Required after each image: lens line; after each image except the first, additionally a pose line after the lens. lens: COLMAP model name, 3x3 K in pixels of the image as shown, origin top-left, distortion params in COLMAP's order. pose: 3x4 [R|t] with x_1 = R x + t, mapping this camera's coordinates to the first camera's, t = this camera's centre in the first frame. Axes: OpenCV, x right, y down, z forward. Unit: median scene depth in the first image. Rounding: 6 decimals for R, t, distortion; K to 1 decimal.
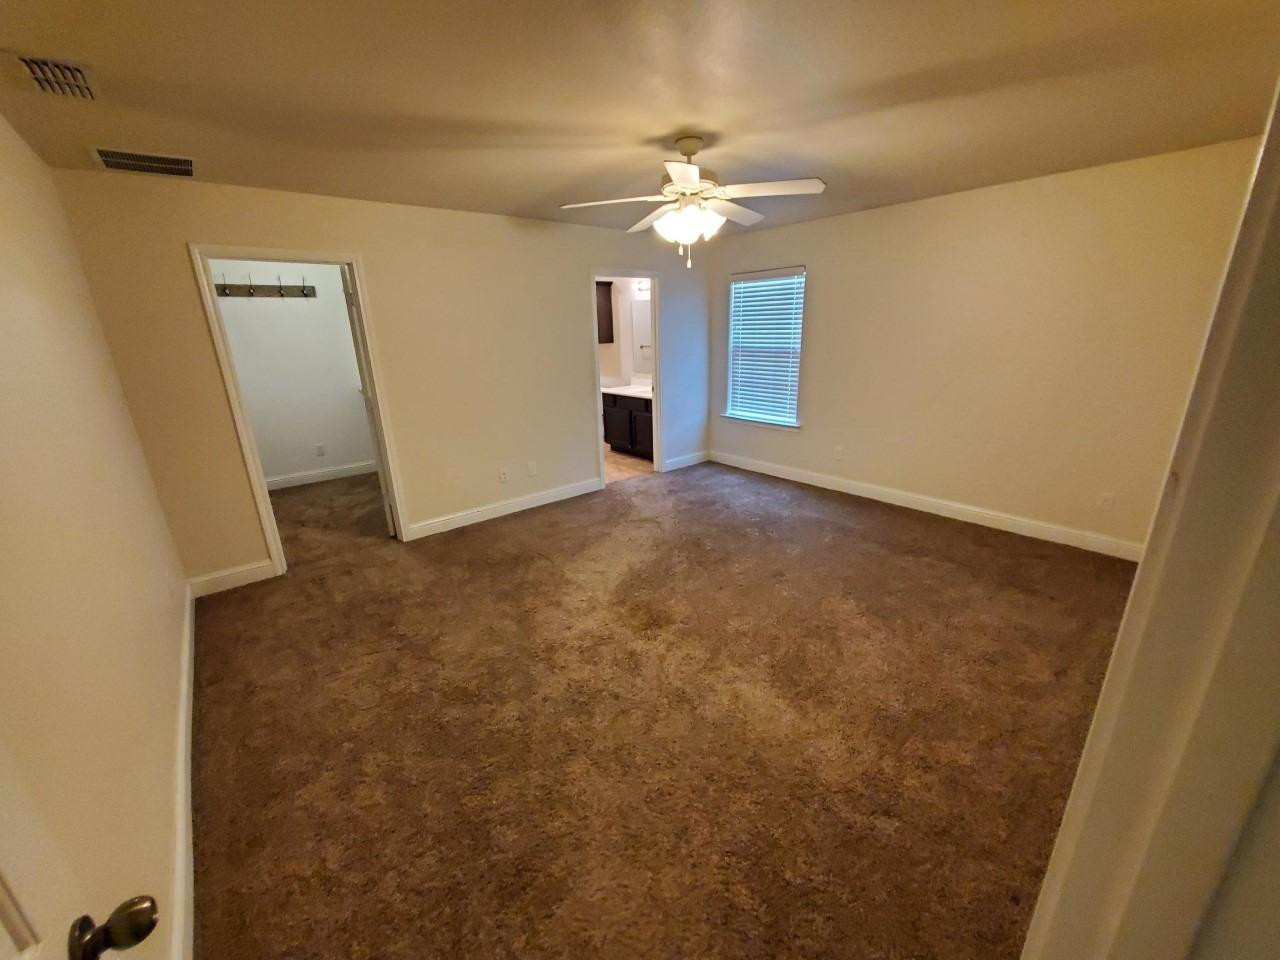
lens RADIAL K [[504.9, 0, 637.1], [0, 504.9, 481.2], [0, 0, 1]] dist [-0.001750, -0.000262]
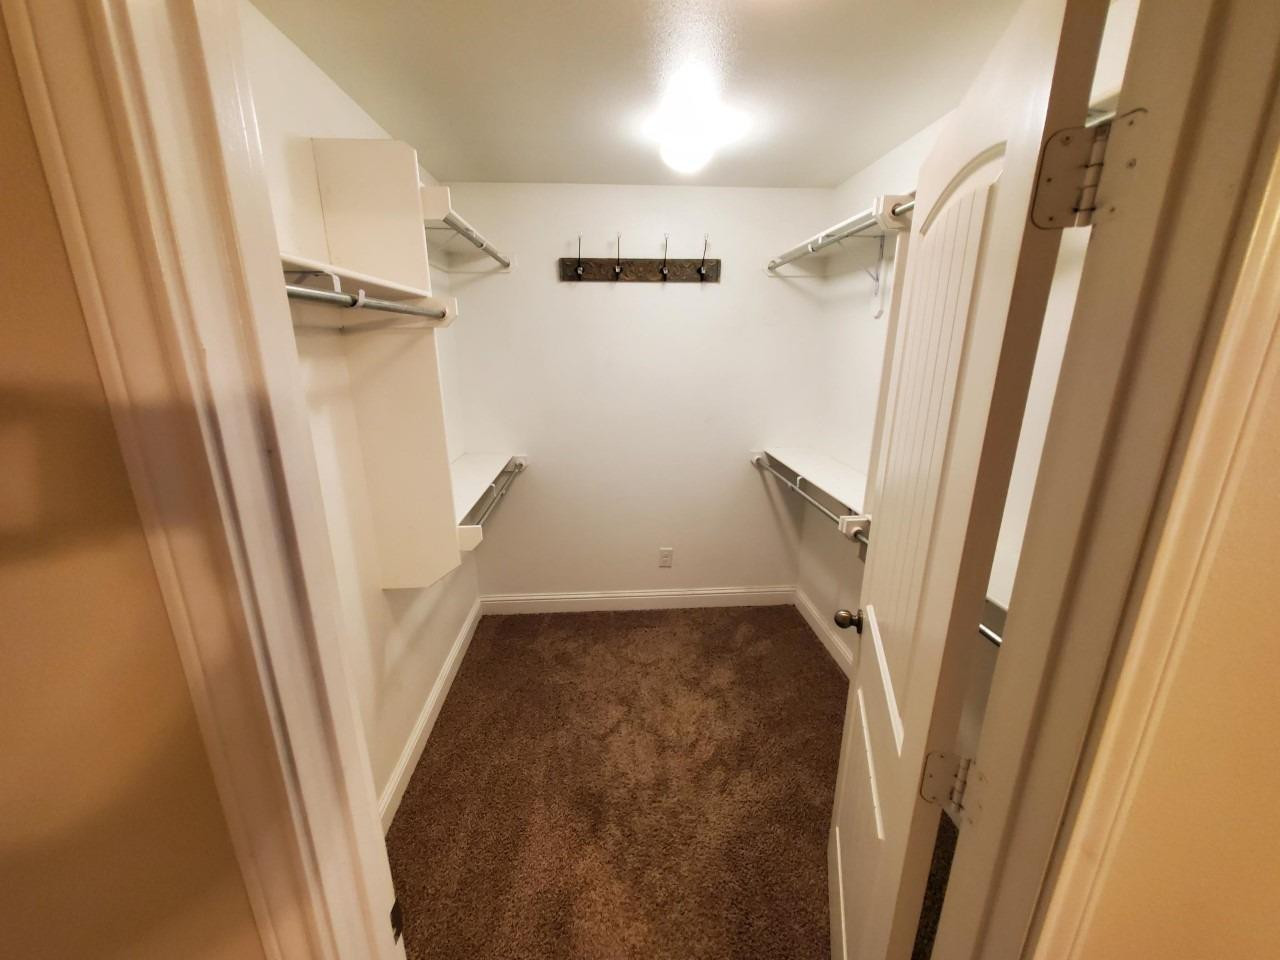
lens RADIAL K [[524.5, 0, 640.0], [0, 524.5, 480.0], [0, 0, 1]] dist [0.089193, -0.000078]
pose [[0.805826, 0.199972, -0.557365, -0.224730], [-0.197684, 0.978101, 0.065117, -0.116813], [0.558180, 0.057709, 0.827710, 0.324467]]
